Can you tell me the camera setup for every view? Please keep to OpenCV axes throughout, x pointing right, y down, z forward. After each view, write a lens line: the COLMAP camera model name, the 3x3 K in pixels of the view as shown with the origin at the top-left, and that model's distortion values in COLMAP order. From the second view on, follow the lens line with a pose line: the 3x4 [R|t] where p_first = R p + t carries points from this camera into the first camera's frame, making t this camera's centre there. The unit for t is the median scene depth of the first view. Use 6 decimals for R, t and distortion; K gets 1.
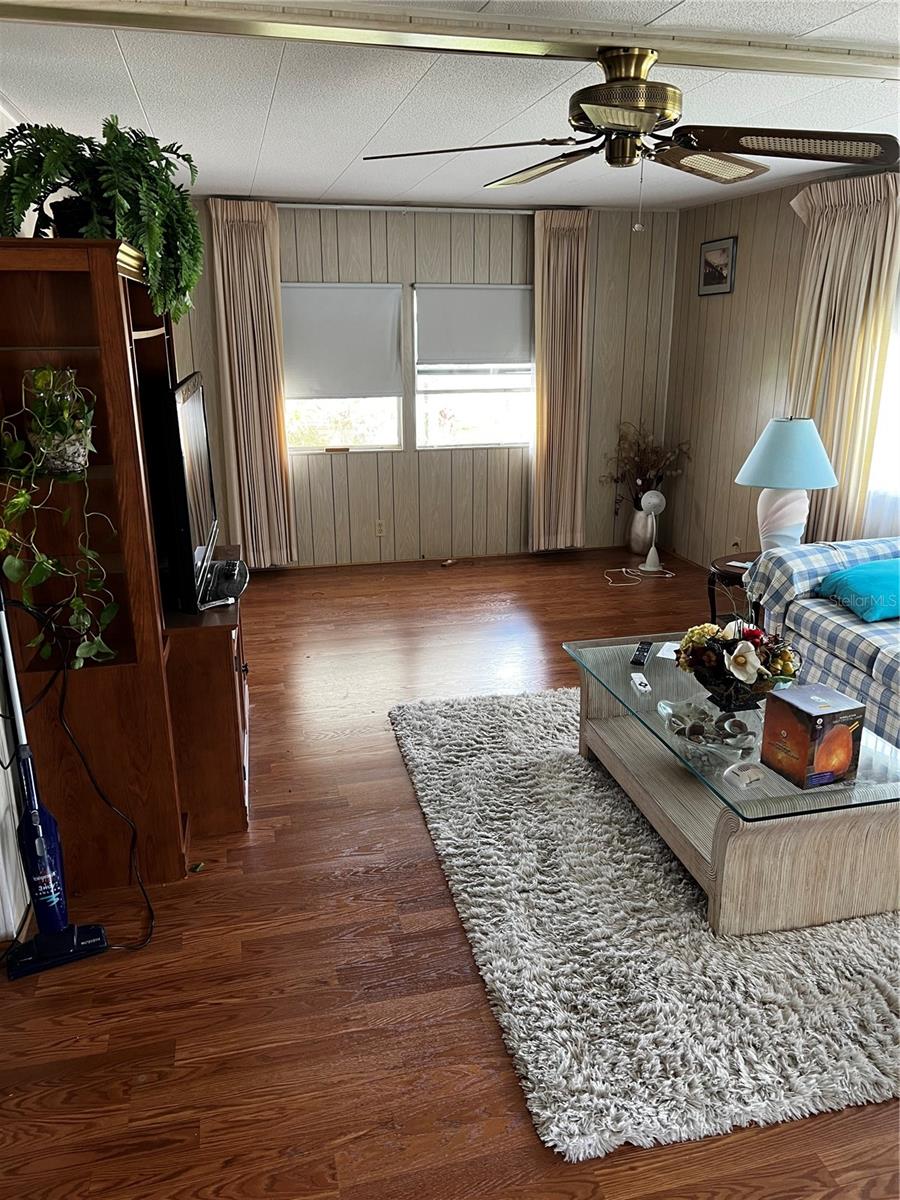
lens RADIAL K [[904.6, 0, 448.8], [0, 904.6, 597.8], [0, 0, 1]] dist [0.067236, -0.081687]
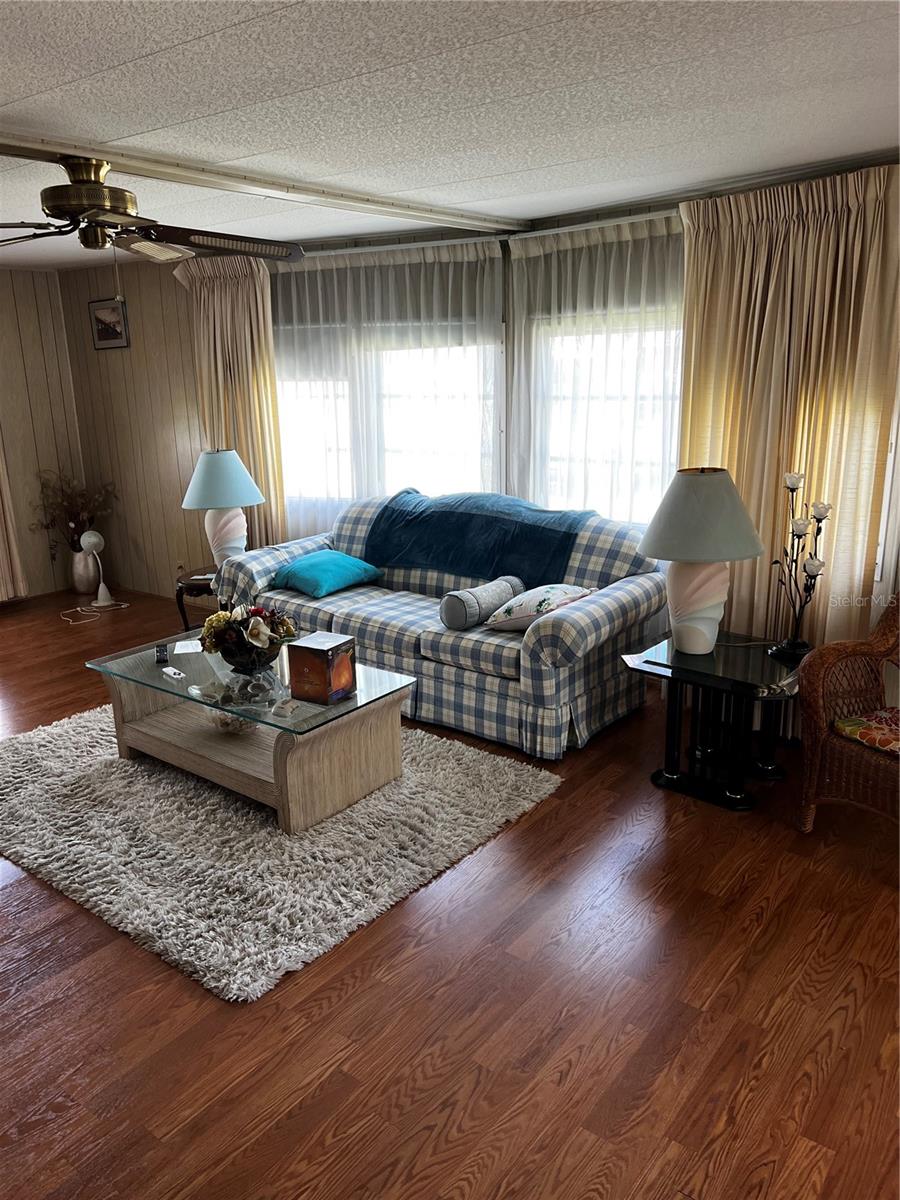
lens RADIAL K [[904.6, 0, 448.8], [0, 904.6, 597.8], [0, 0, 1]] dist [0.067236, -0.081687]
pose [[0.781116, -0.173021, 0.599935, -0.221573], [0.203491, 0.978923, 0.017375, 0.054293], [-0.590296, 0.108509, 0.799860, -0.184669]]
